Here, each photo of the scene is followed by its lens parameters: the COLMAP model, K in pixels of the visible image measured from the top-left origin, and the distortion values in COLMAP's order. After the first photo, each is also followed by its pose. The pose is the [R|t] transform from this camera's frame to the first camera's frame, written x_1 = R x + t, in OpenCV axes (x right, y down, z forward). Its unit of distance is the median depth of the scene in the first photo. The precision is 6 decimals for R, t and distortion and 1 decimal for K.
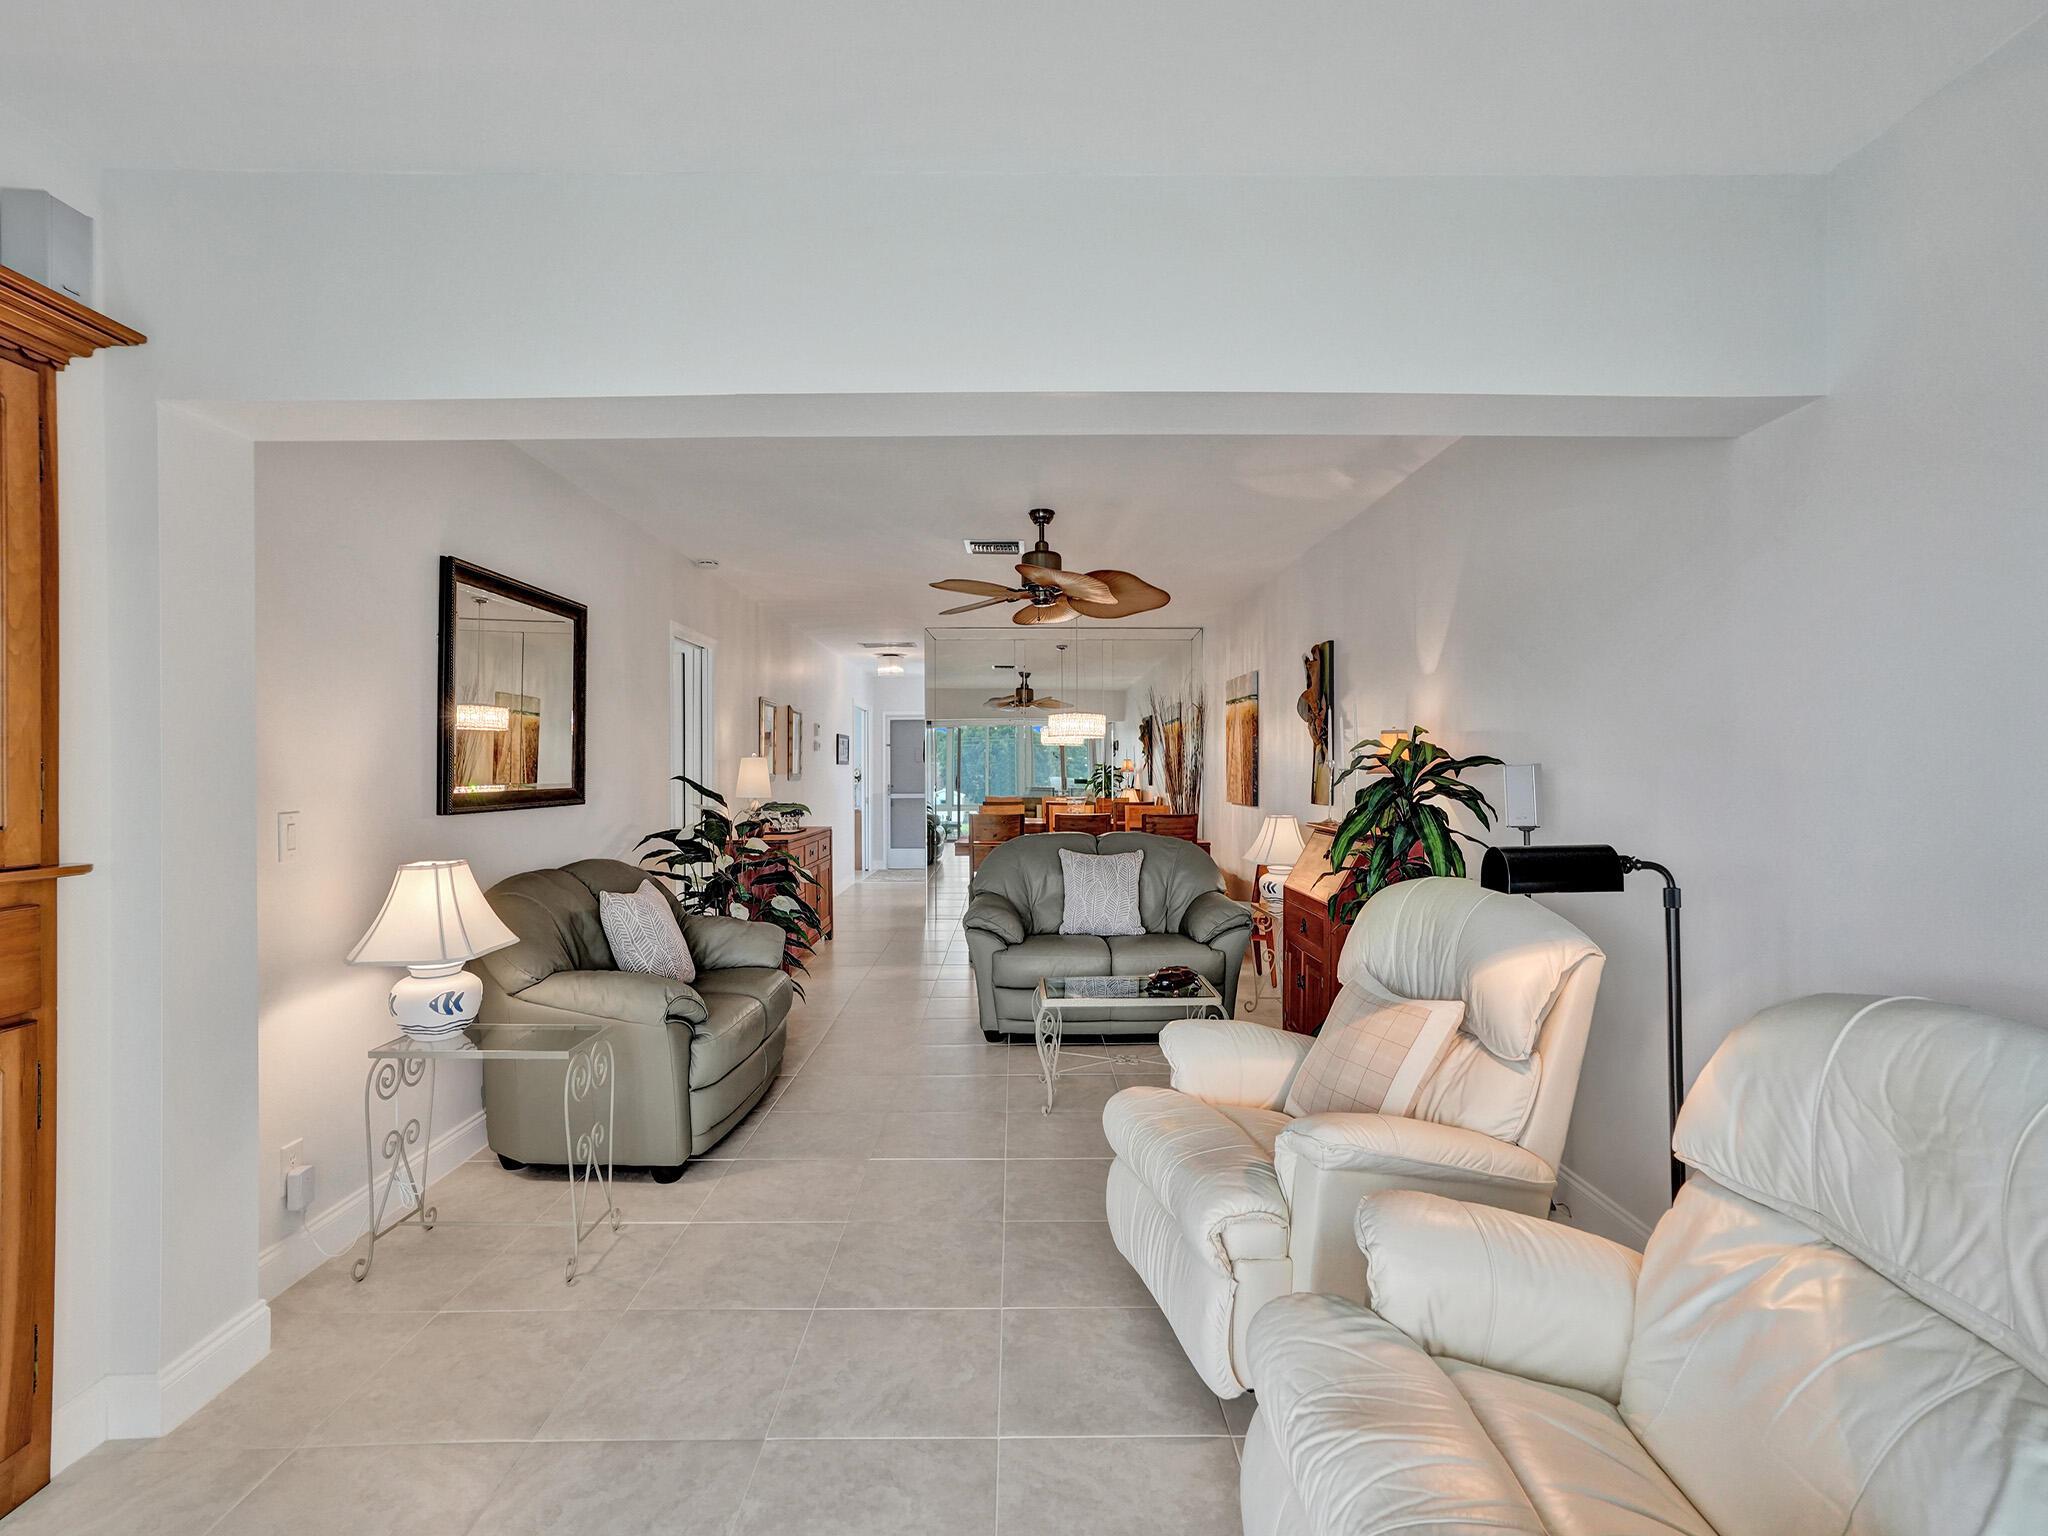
lens RADIAL K [[977.4, 0, 1008.0], [0, 977.4, 751.5], [0, 0, 1]] dist [-0.052660, 0.031815]
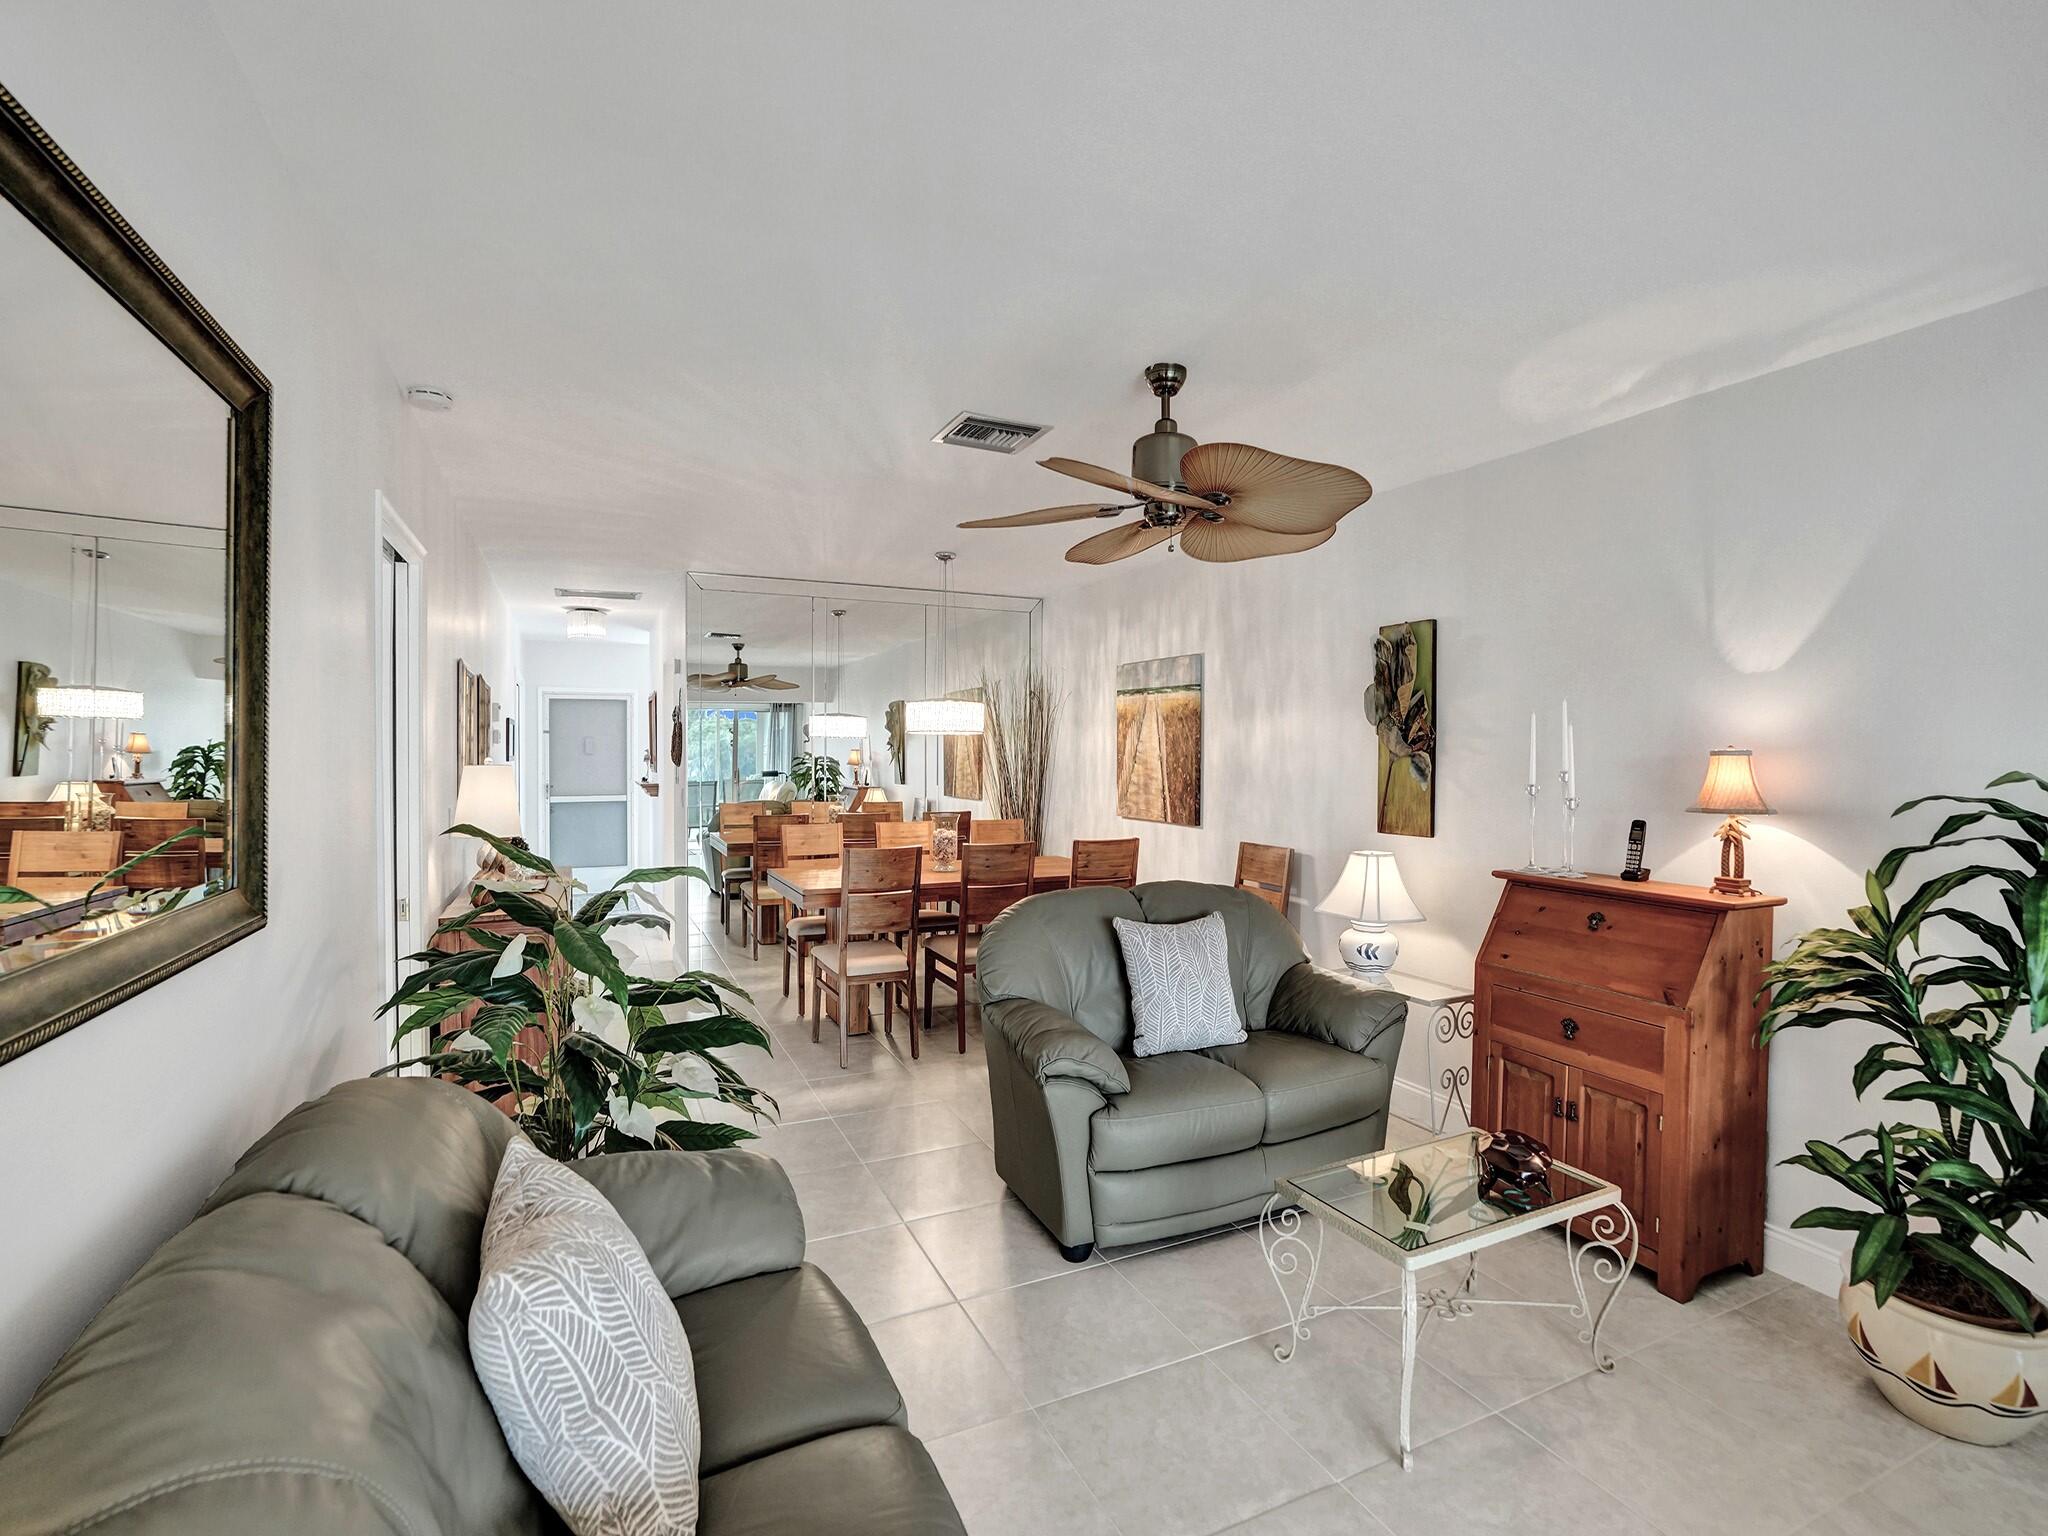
lens RADIAL K [[962.6, 0, 1020.9], [0, 962.6, 741.1], [0, 0, 1]] dist [-0.052938, 0.030092]
pose [[0.903451, 0.011440, 0.428538, -0.292621], [-0.013990, 0.999898, 0.002800, -0.017797], [-0.428462, -0.008525, 0.903520, 0.495509]]
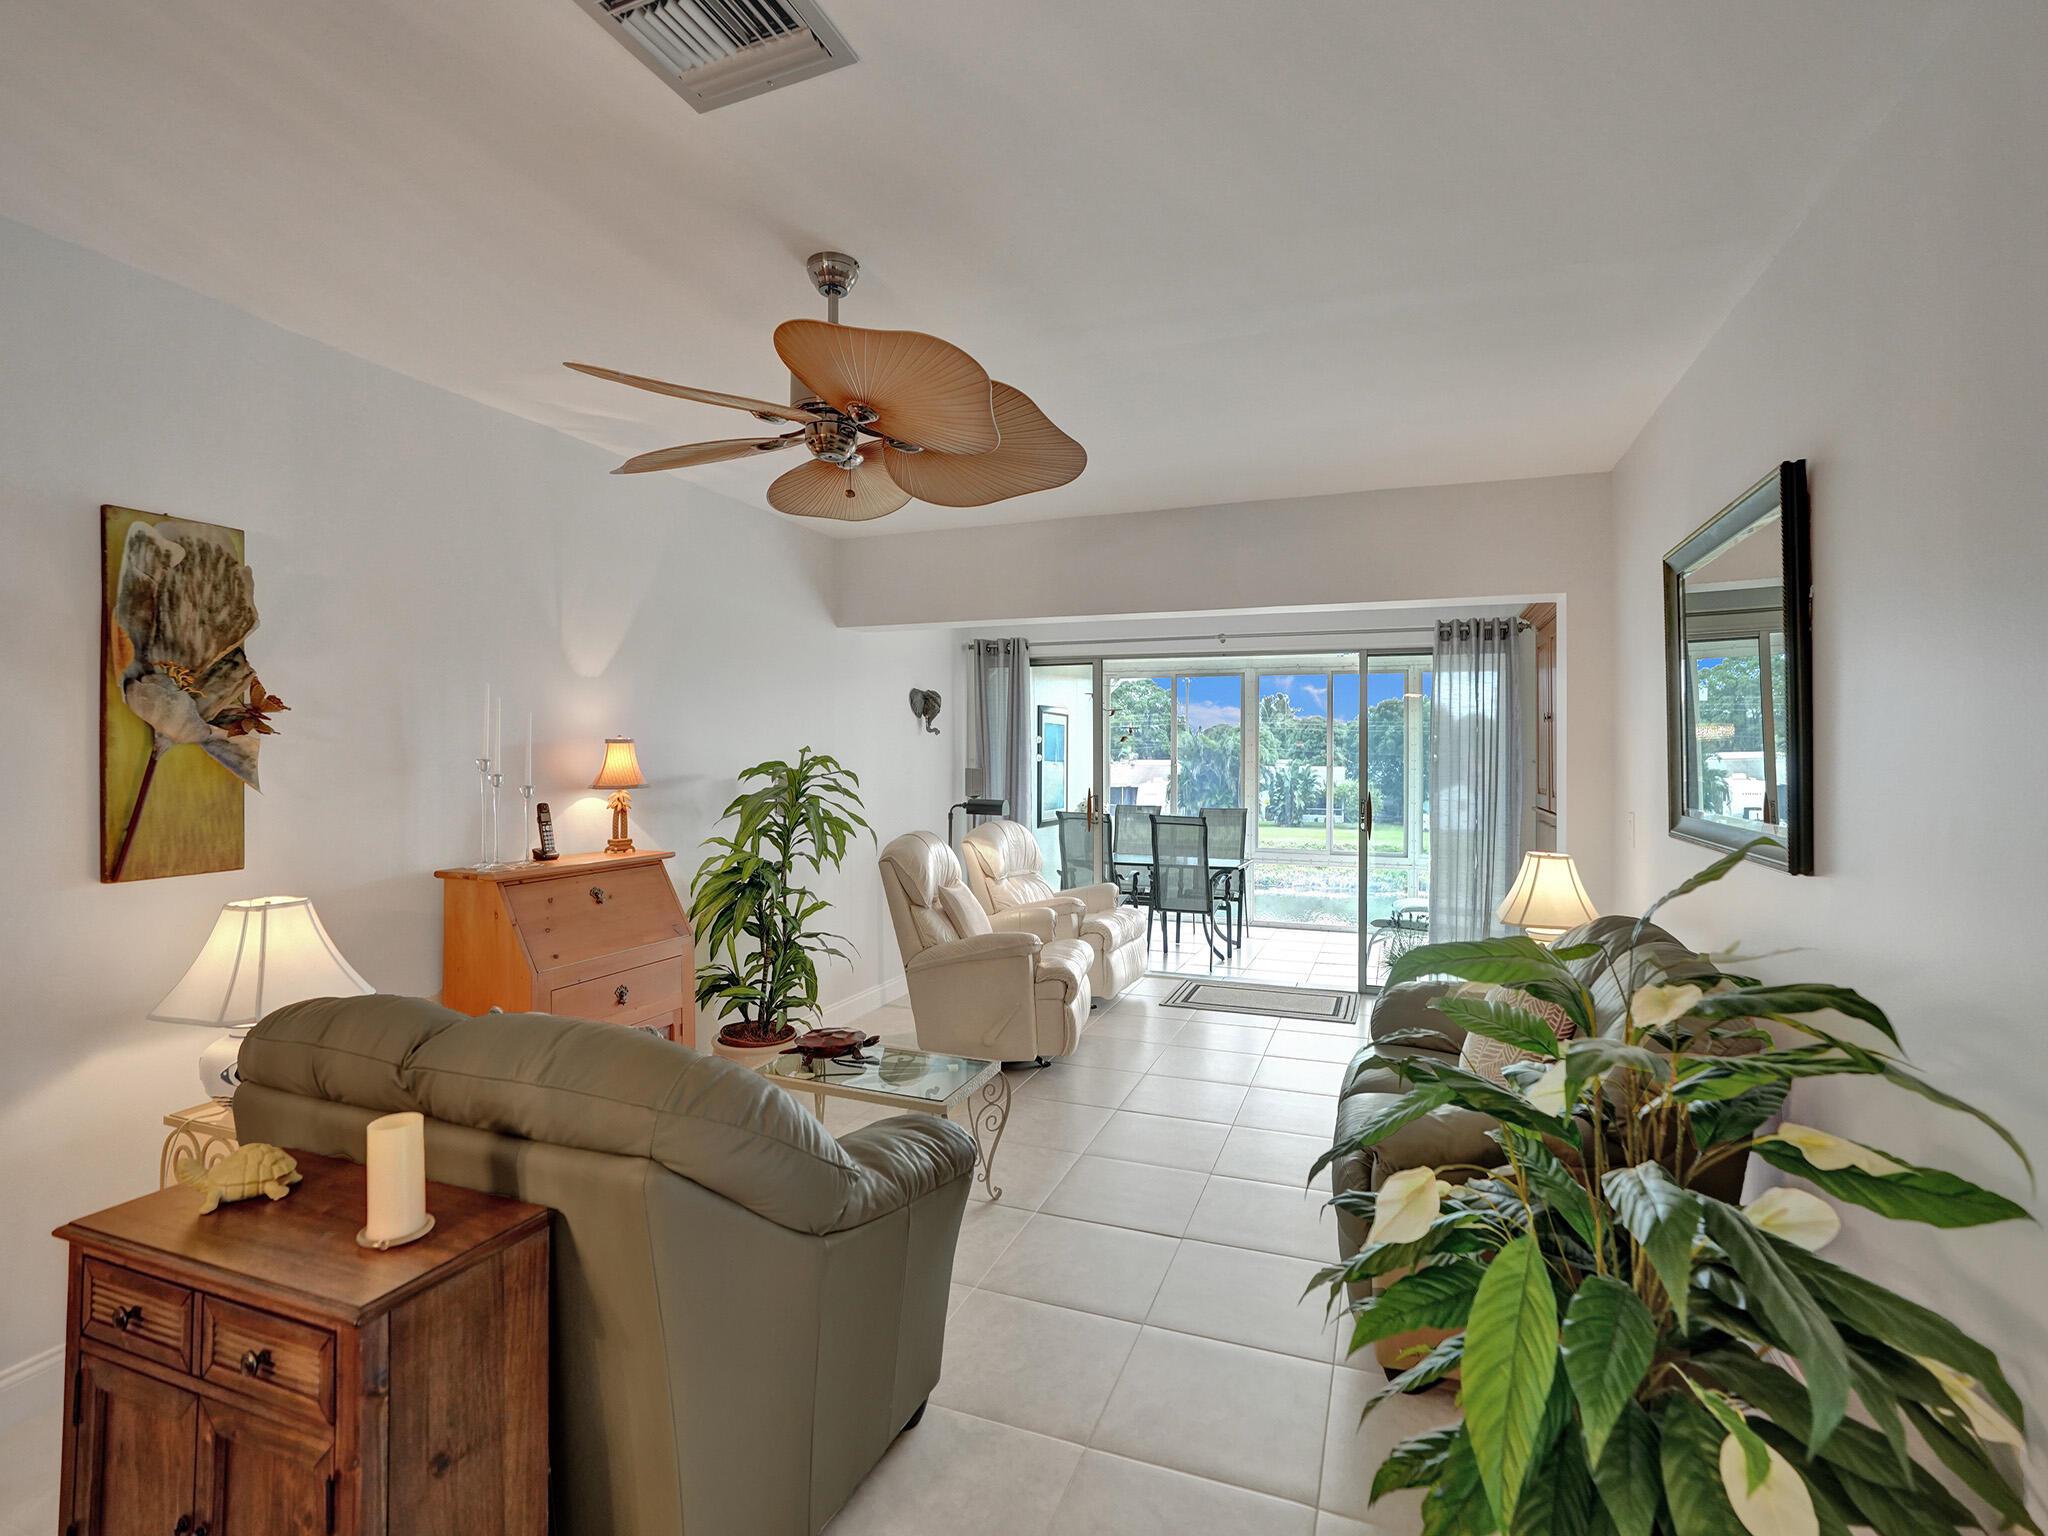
lens RADIAL K [[977.4, 0, 1008.0], [0, 977.4, 751.5], [0, 0, 1]] dist [-0.052660, 0.031815]
pose [[-0.934236, 0.000510, 0.356655, -0.209299], [-0.005954, 0.999837, -0.017025, 0.003153], [-0.356606, -0.018029, -0.934081, 1.394476]]
